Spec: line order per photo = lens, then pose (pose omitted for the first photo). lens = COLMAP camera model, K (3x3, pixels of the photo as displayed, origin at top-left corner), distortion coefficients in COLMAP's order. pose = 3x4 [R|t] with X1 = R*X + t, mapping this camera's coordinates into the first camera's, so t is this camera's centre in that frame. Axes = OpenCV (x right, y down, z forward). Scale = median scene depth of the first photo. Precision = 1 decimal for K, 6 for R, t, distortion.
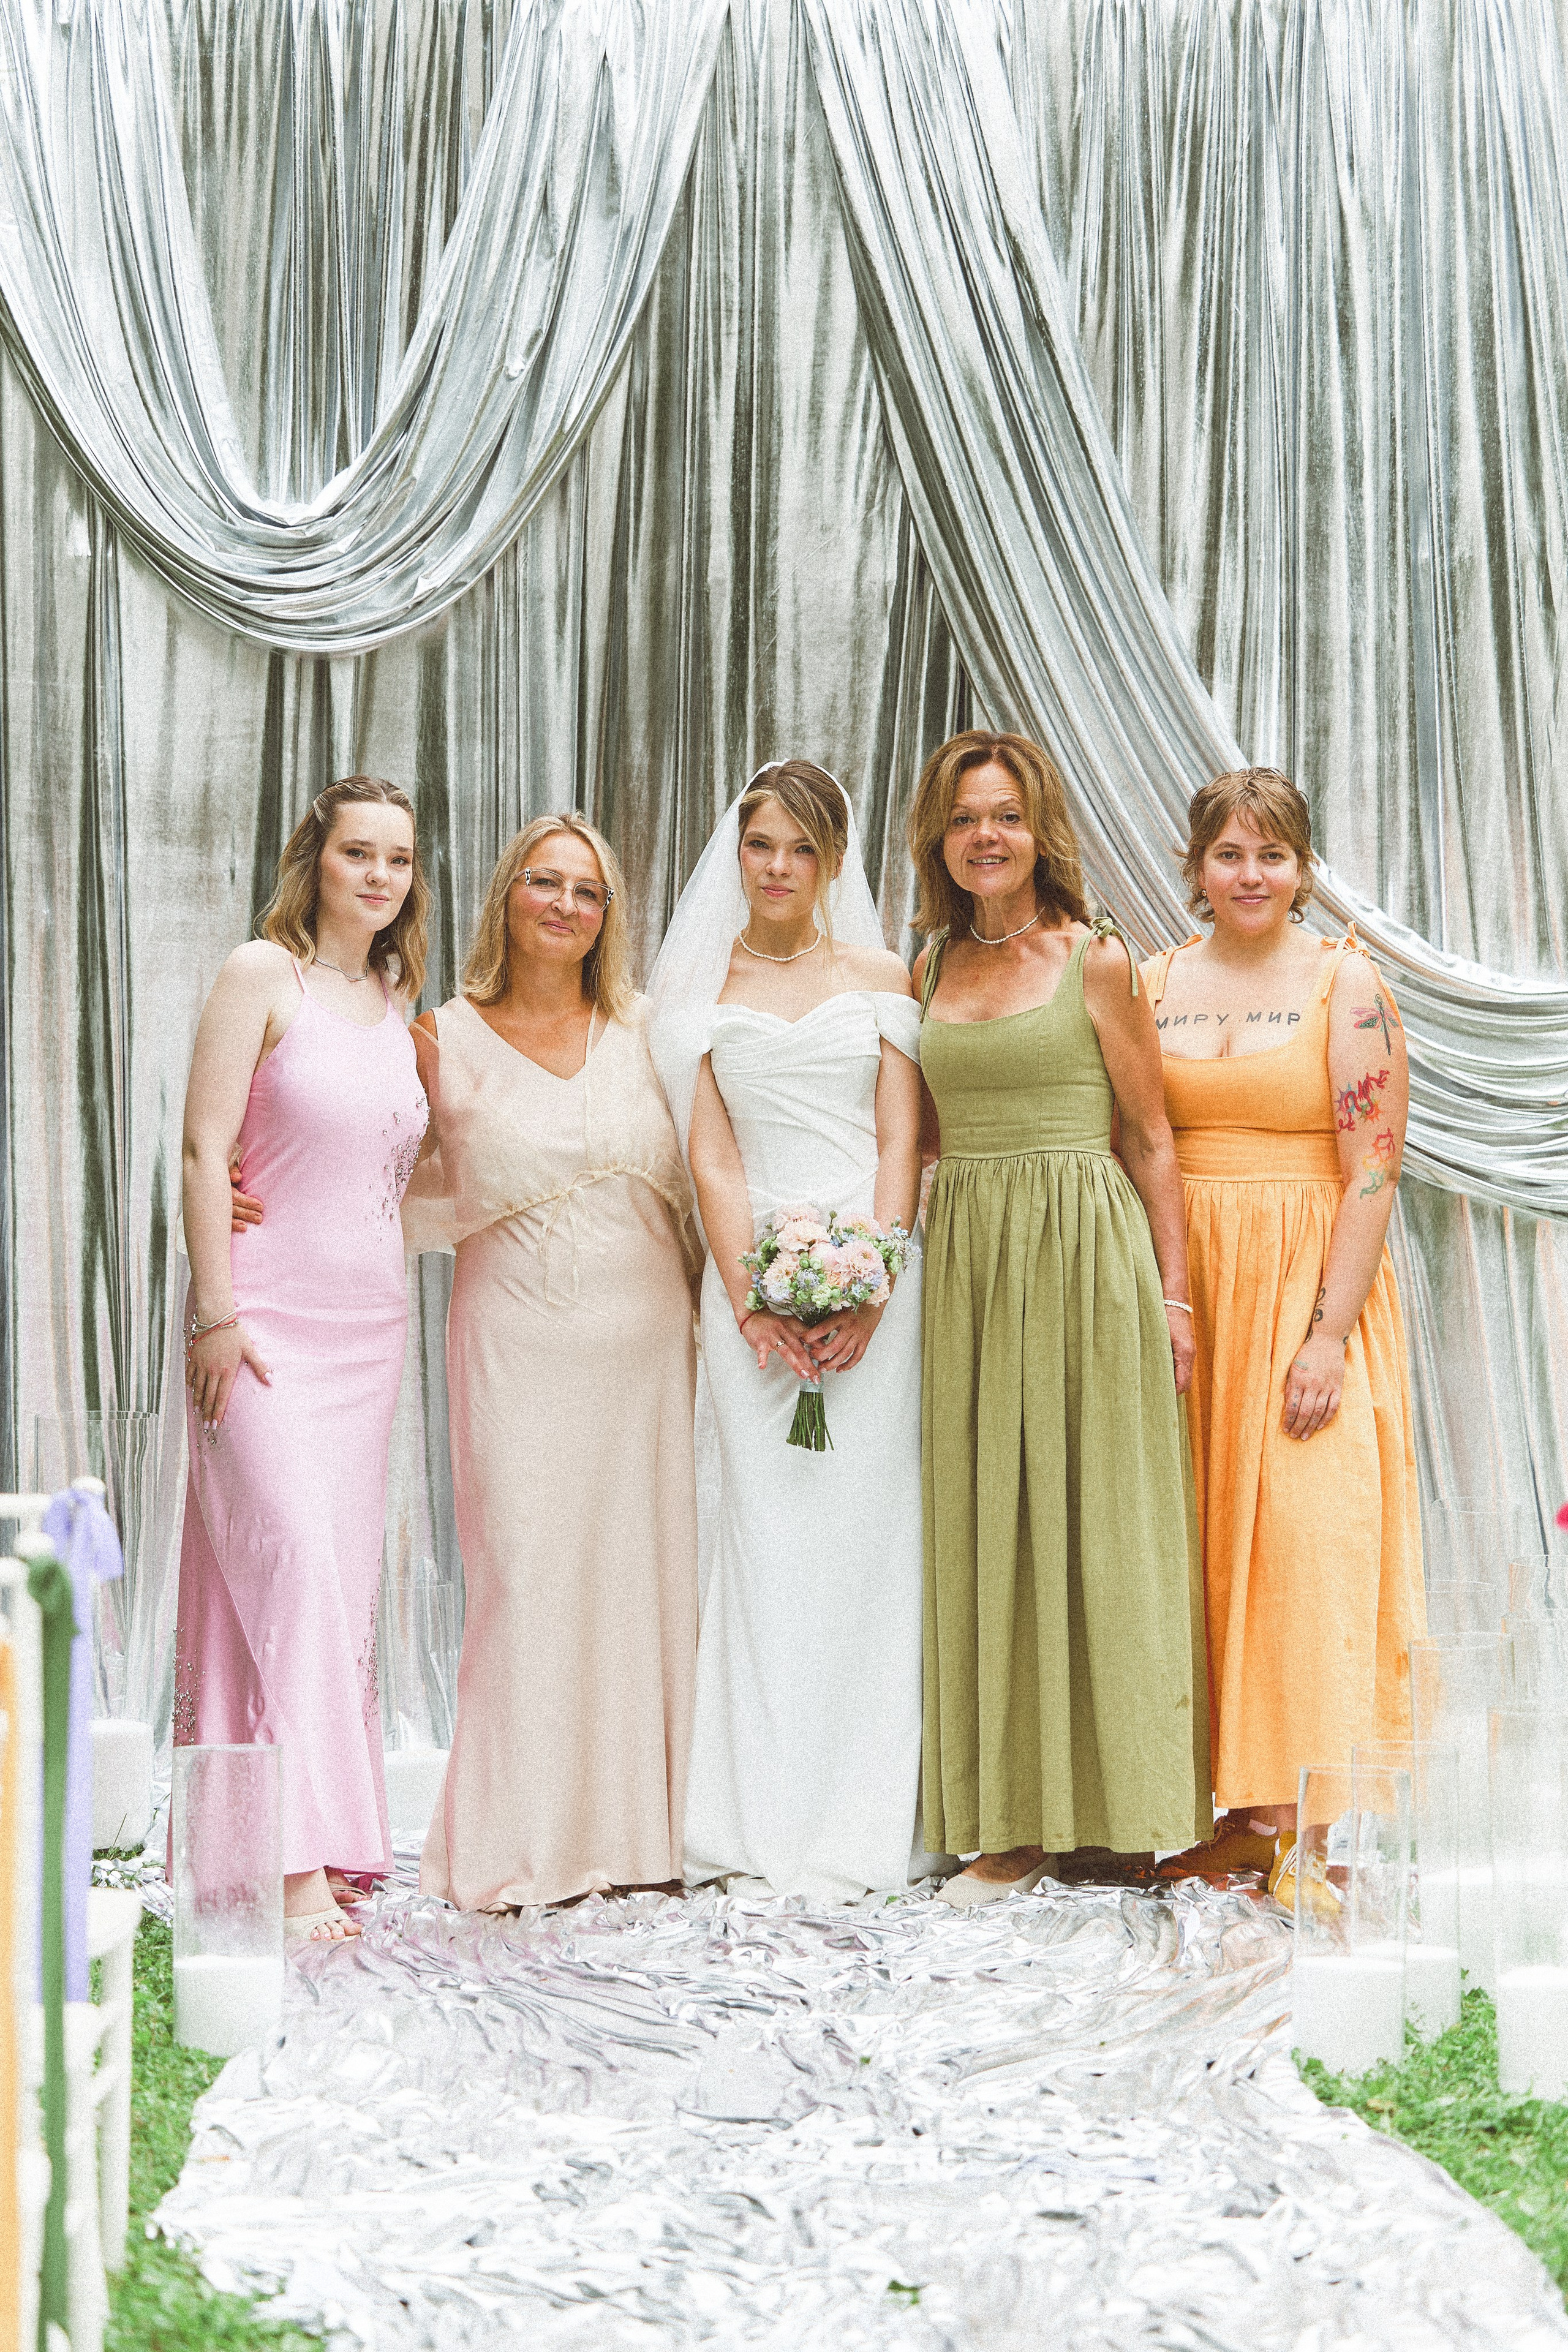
lens RADIAL K [[7003.0, 0, 798.2], [0, 7003.0, 1202.0], [0, 0, 1]] dist [0.069310, 0.000000]
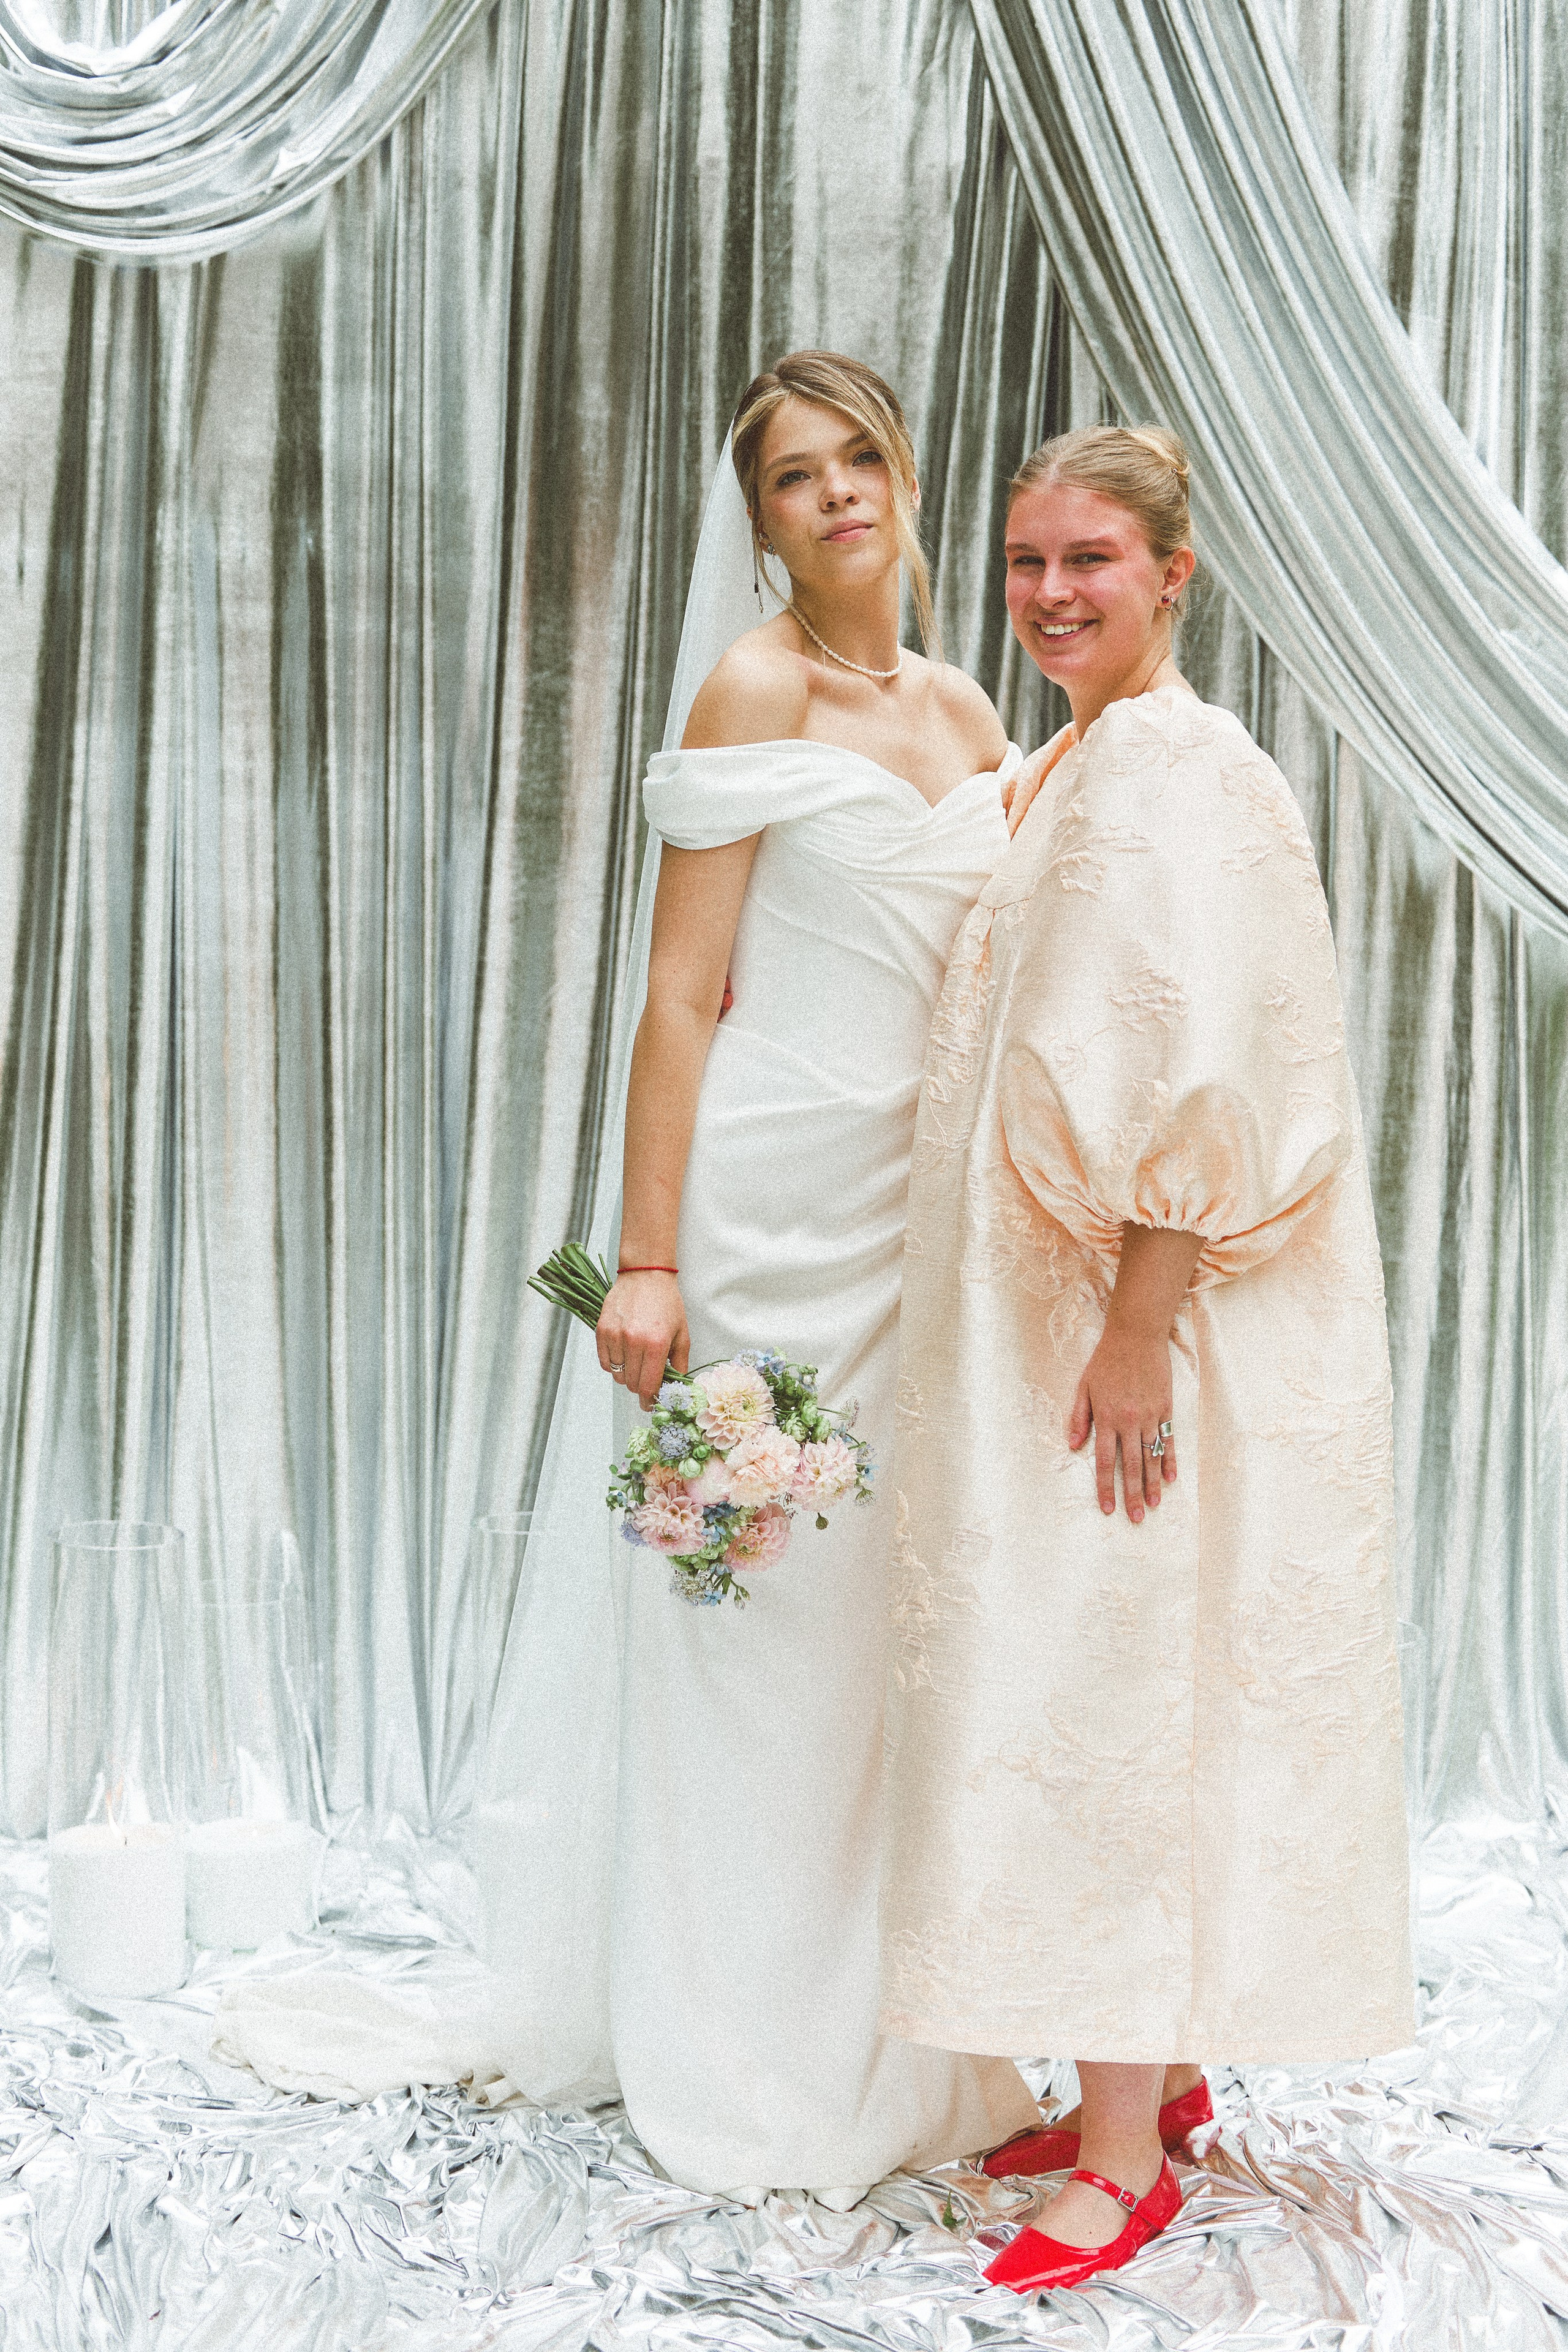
lens RADIAL K [[4646.4, 0, 774.5], [0, 4646.4, 1007.7], [0, 0, 1]] dist [-0.234972, 0.000000]
pose [[0.999006, 0.014624, -0.042114, 0.015712], [-0.013200, 0.999338, 0.033902, -0.019279], [0.042582, -0.033313, 0.998537, 0.534446]]
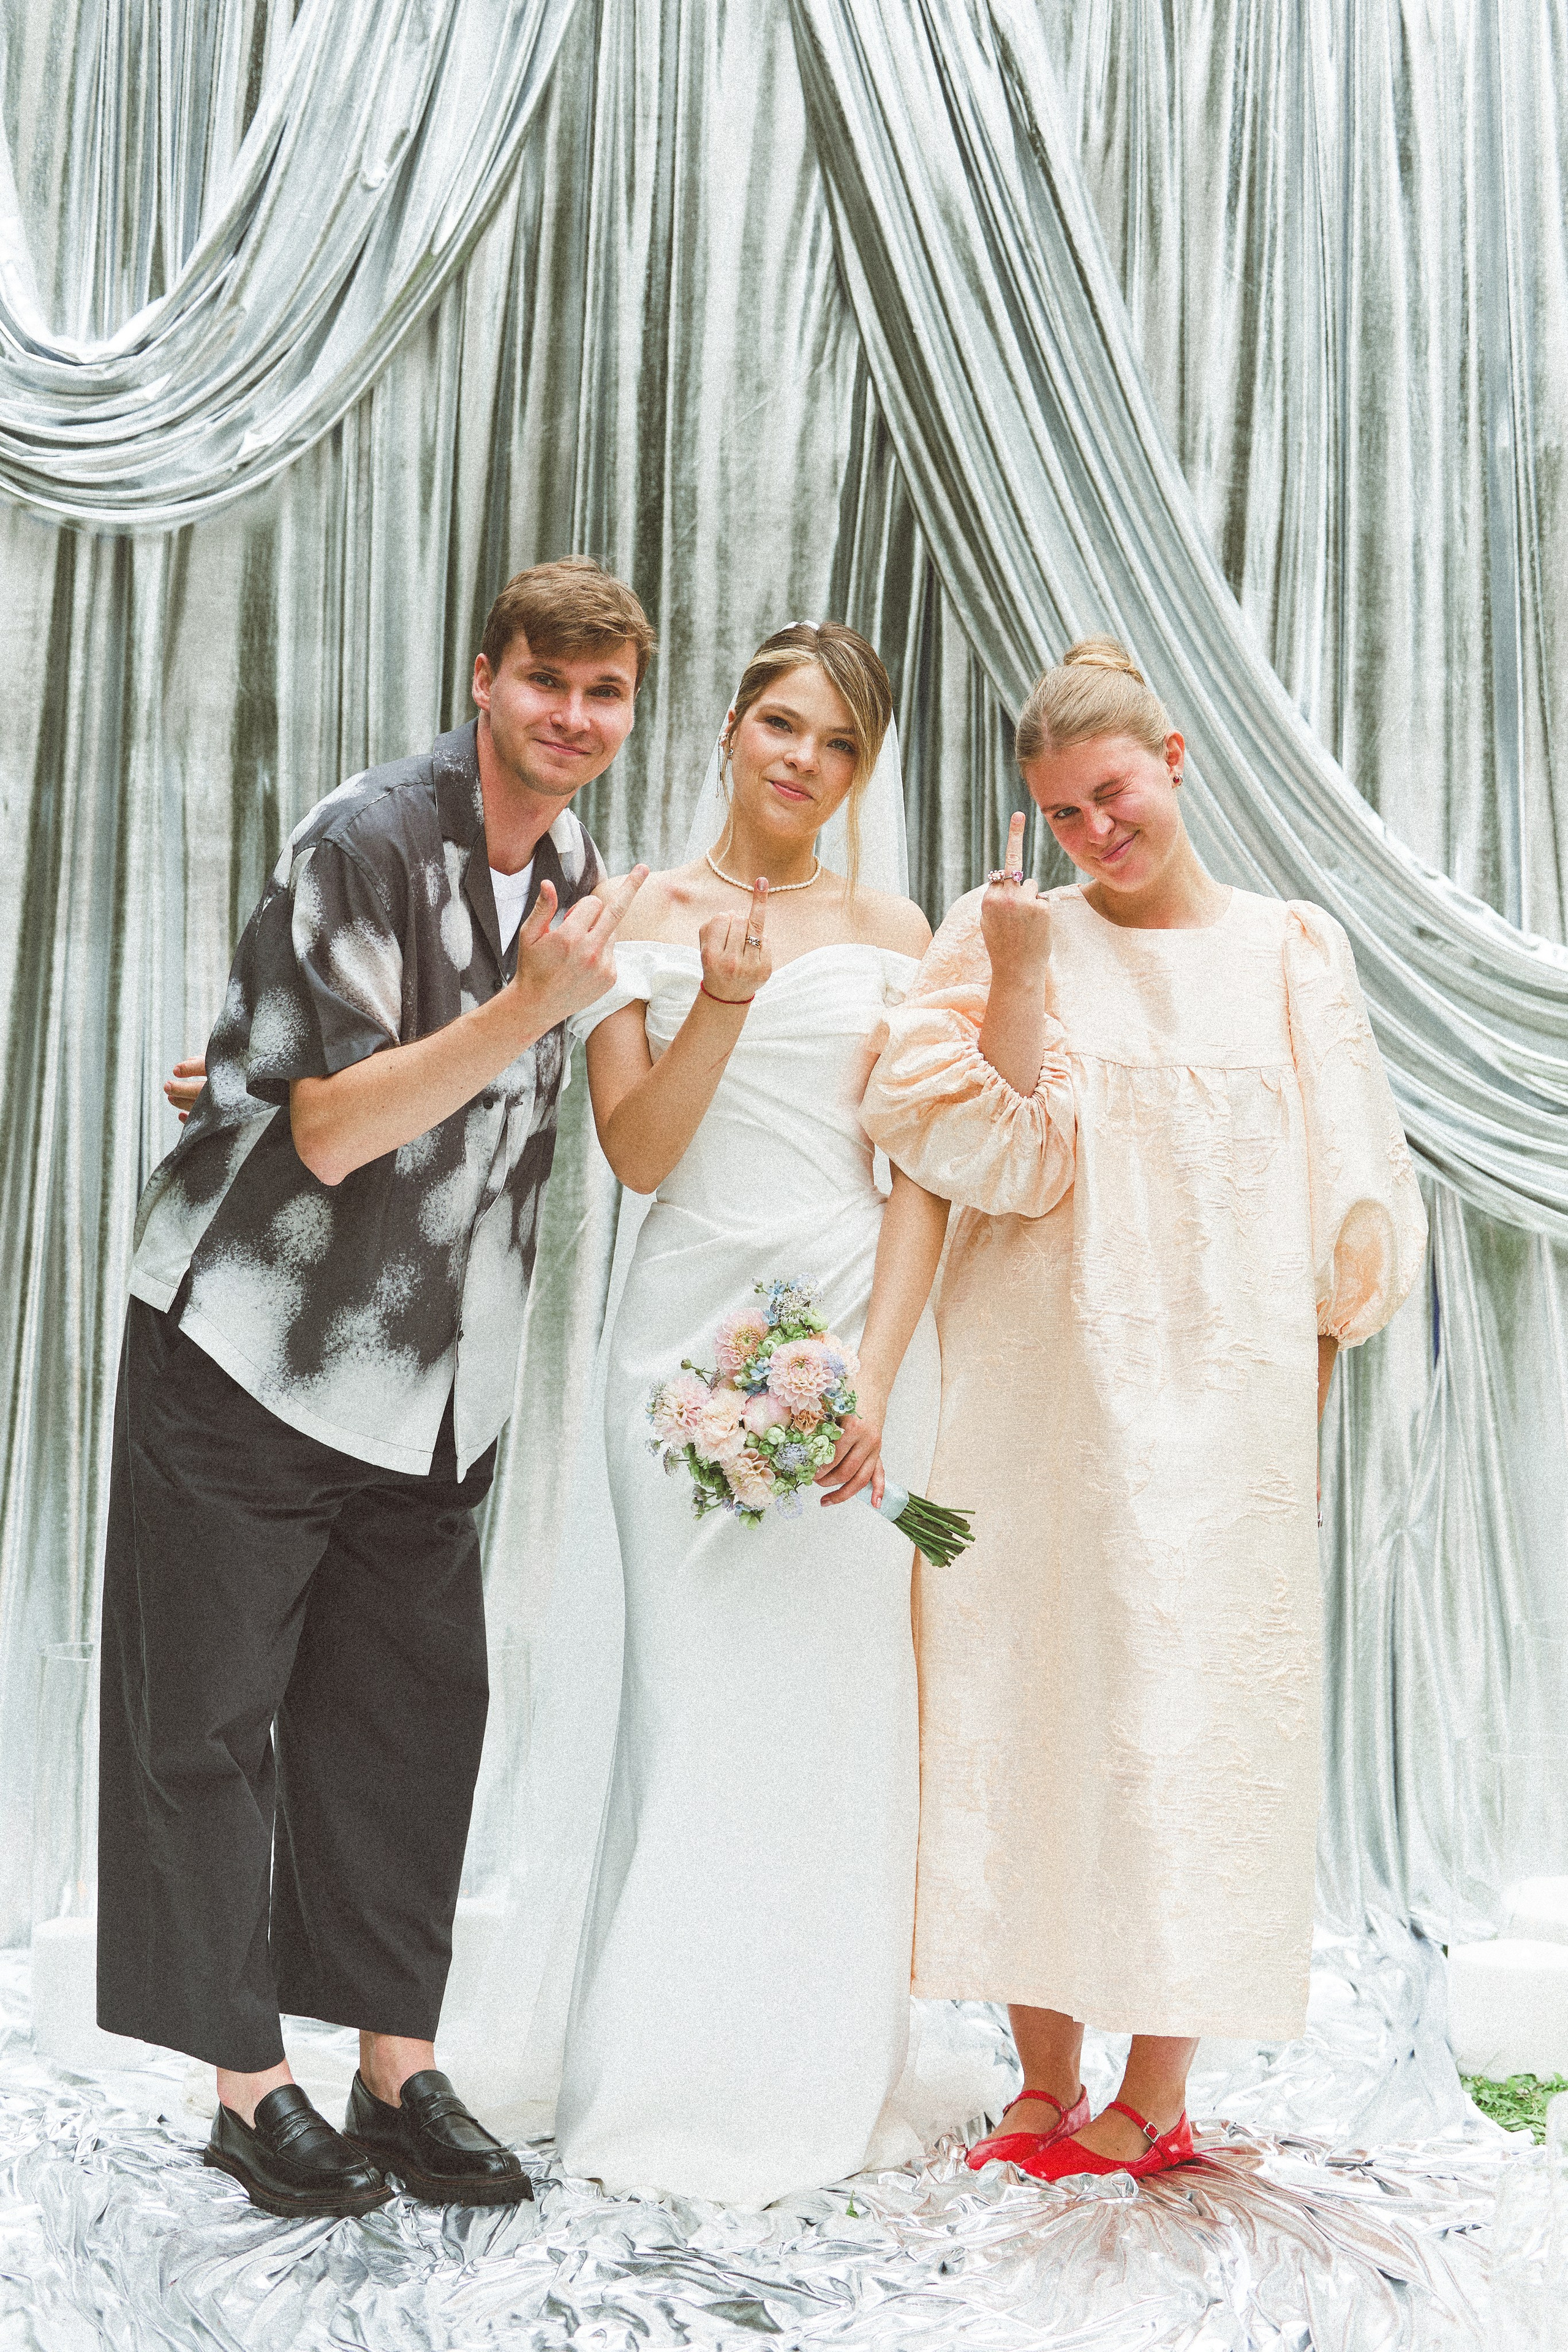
lens RADIAL K [[4646.4, 0, 793.3], [0, 4646.4, 1128.1], [0, 0, 1]] dist [-0.234972, 0.000000]
pose [[0.999832, 0.017162, 0.006417, 0.005599], [-0.016994, 0.999533, -0.025388, 0.001586], [-0.006850, 0.025275, 0.999657, 0.477116]]
